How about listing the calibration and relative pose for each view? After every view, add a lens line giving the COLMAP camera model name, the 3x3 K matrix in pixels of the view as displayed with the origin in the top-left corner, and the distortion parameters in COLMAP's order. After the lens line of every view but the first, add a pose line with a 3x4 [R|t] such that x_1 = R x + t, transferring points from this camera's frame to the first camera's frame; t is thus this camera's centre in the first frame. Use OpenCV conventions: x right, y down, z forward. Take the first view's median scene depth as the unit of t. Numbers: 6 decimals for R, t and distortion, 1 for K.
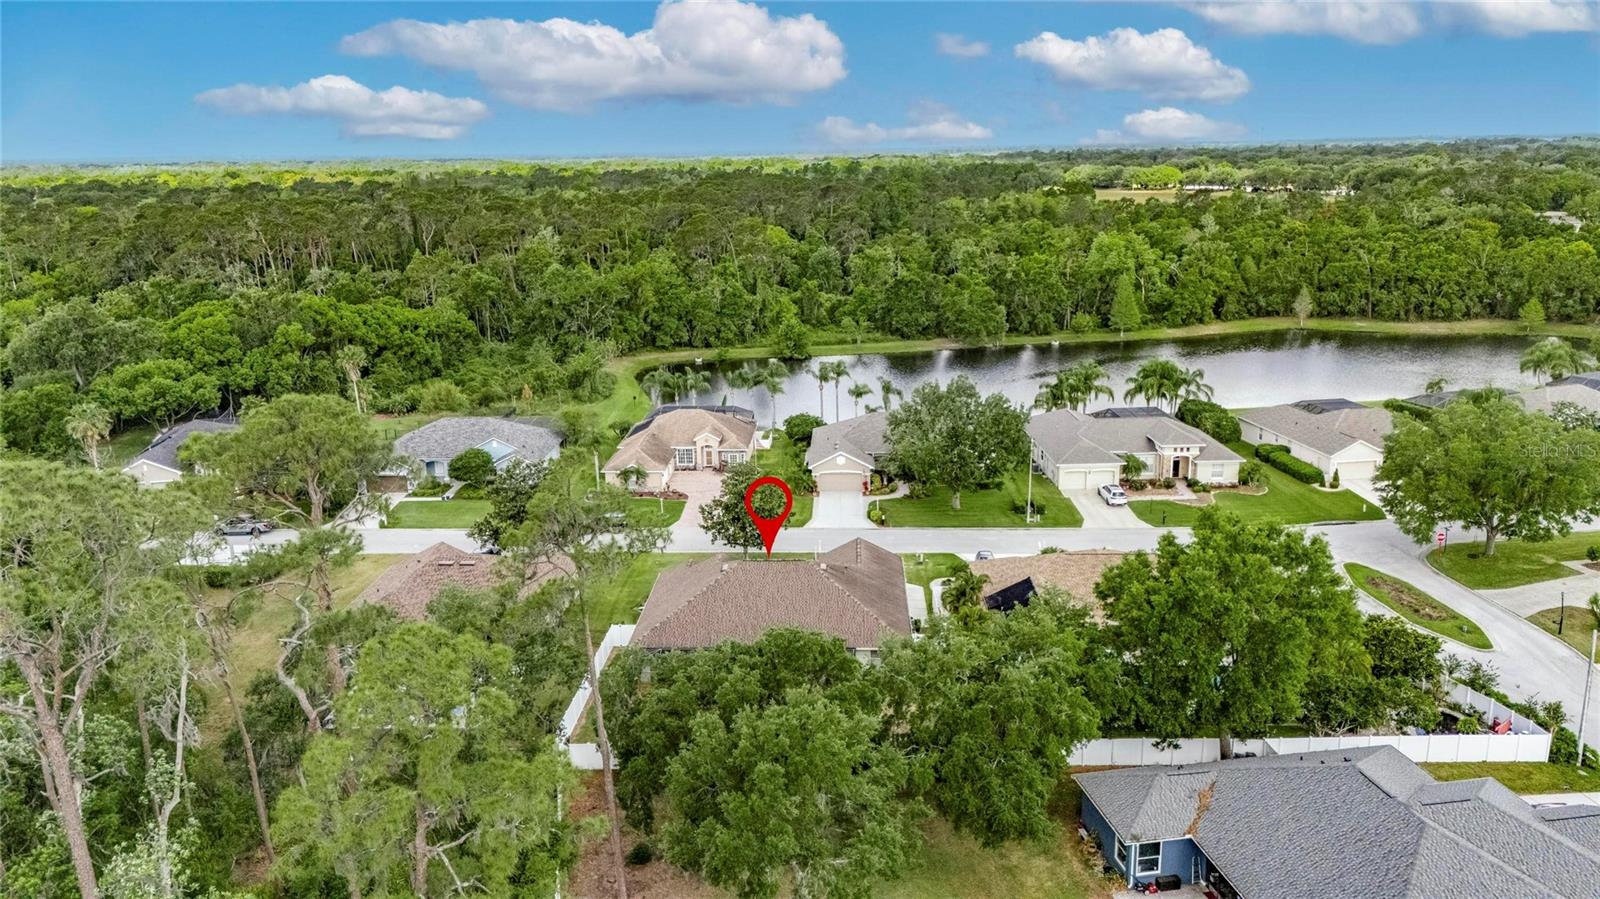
lens RADIAL K [[1169.9, 0, 806.1], [0, 1169.9, 461.8], [0, 0, 1]] dist [0.077656, -0.074841]
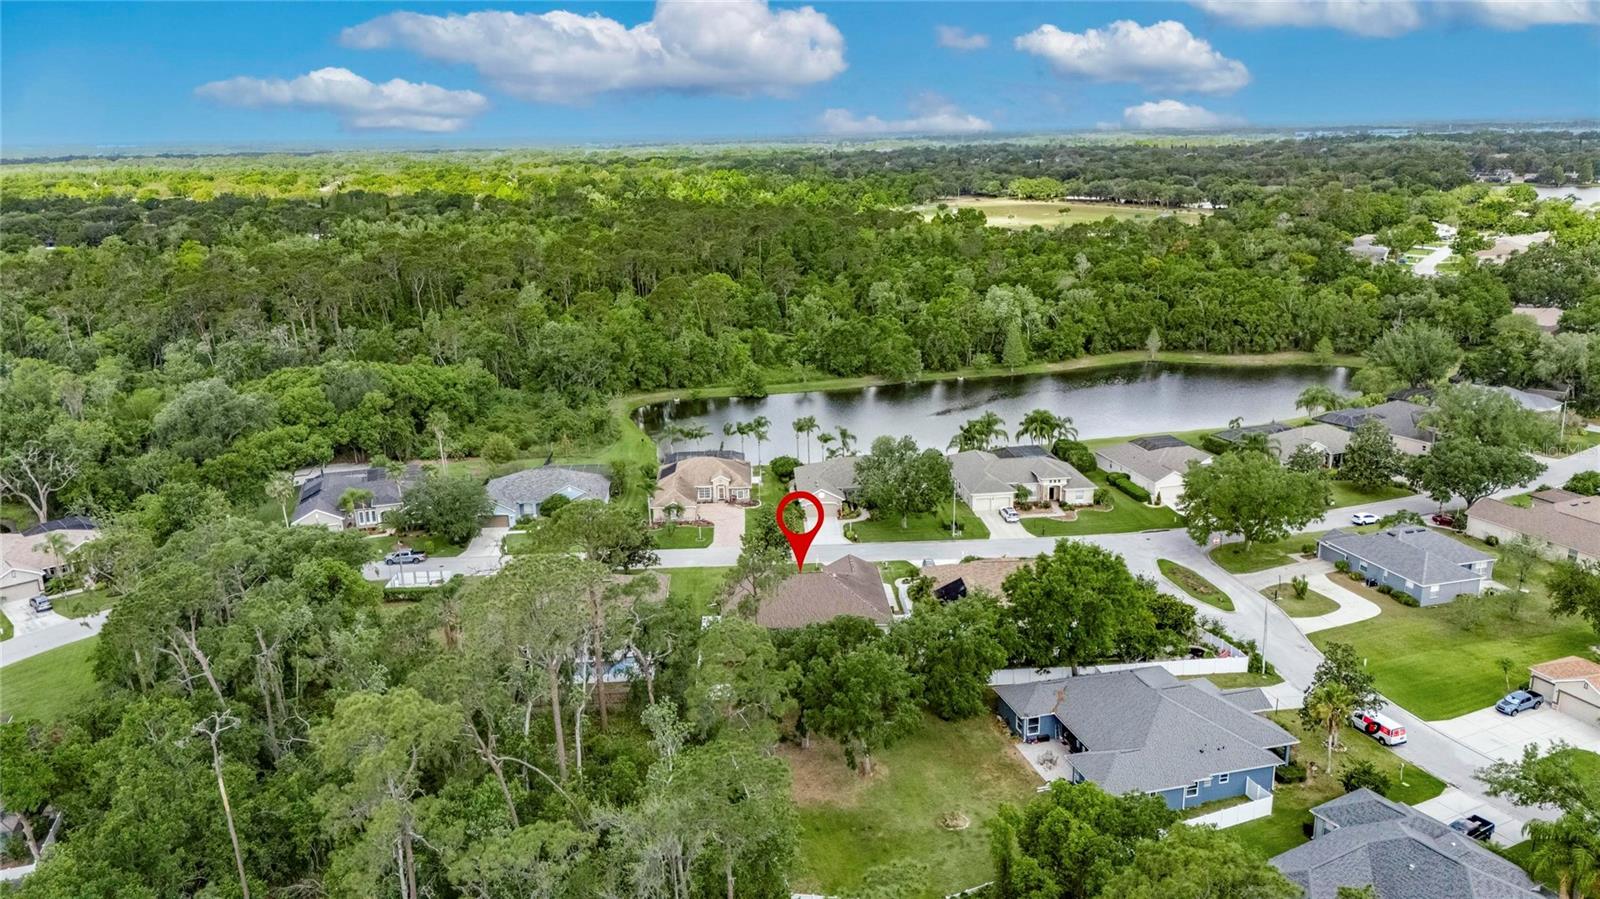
lens RADIAL K [[1169.9, 0, 803.6], [0, 1169.9, 450.7], [0, 0, 1]] dist [0.077656, -0.074841]
pose [[0.996221, -0.025793, 0.082941, -0.106582], [0.025510, 0.999665, 0.004468, -0.061201], [-0.083029, -0.002335, 0.996544, -0.406078]]
